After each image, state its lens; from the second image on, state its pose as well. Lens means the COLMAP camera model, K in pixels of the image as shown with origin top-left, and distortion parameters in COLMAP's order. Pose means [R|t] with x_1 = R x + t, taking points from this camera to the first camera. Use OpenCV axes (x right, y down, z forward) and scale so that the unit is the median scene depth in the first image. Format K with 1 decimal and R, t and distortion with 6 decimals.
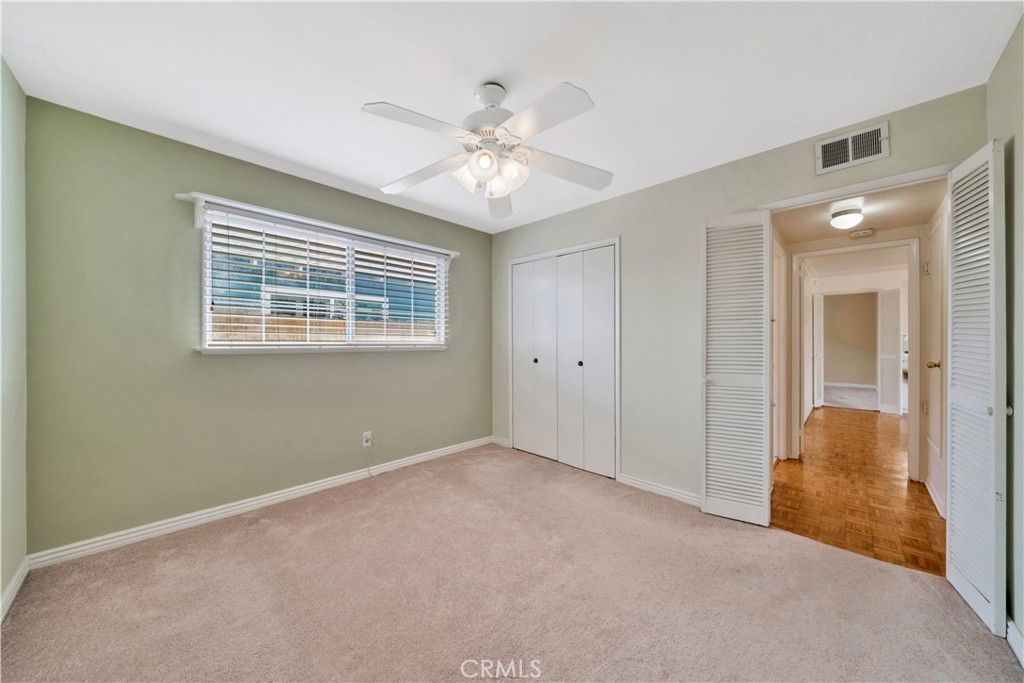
lens RADIAL K [[348.6, 0, 504.0], [0, 348.6, 336.6], [0, 0, 1]] dist [-0.001504, -0.000080]
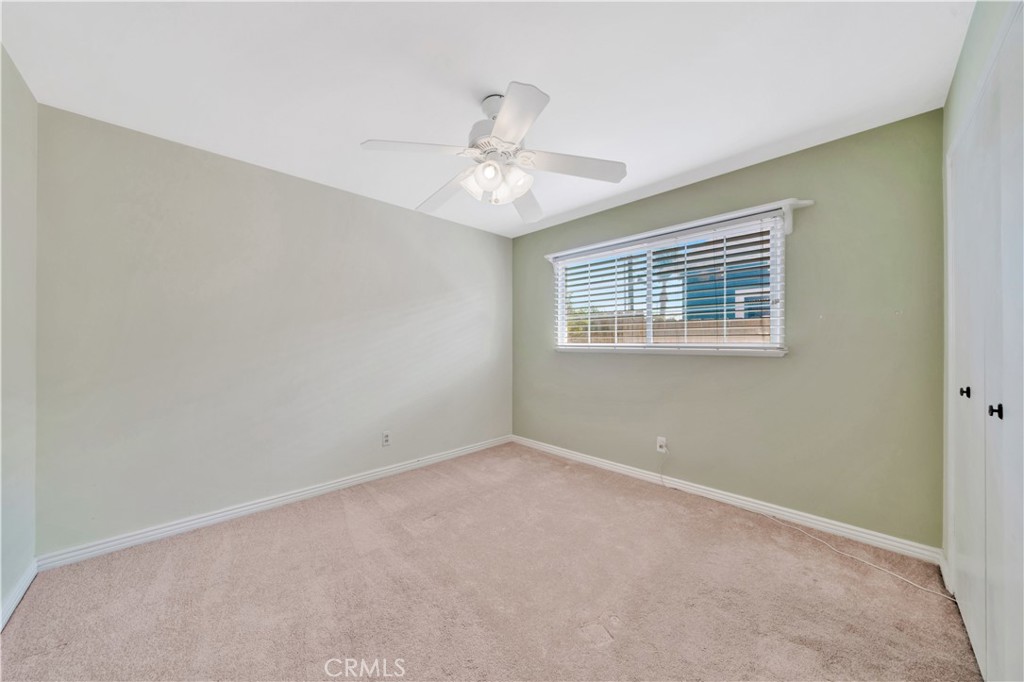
lens RADIAL K [[348.6, 0, 505.6], [0, 348.6, 341.8], [0, 0, 1]] dist [-0.001504, -0.000080]
pose [[-0.021954, -0.007515, -0.999731, 0.576767], [0.012407, 0.999893, -0.007789, 0.012281], [0.999682, -0.012574, -0.021859, 0.592523]]
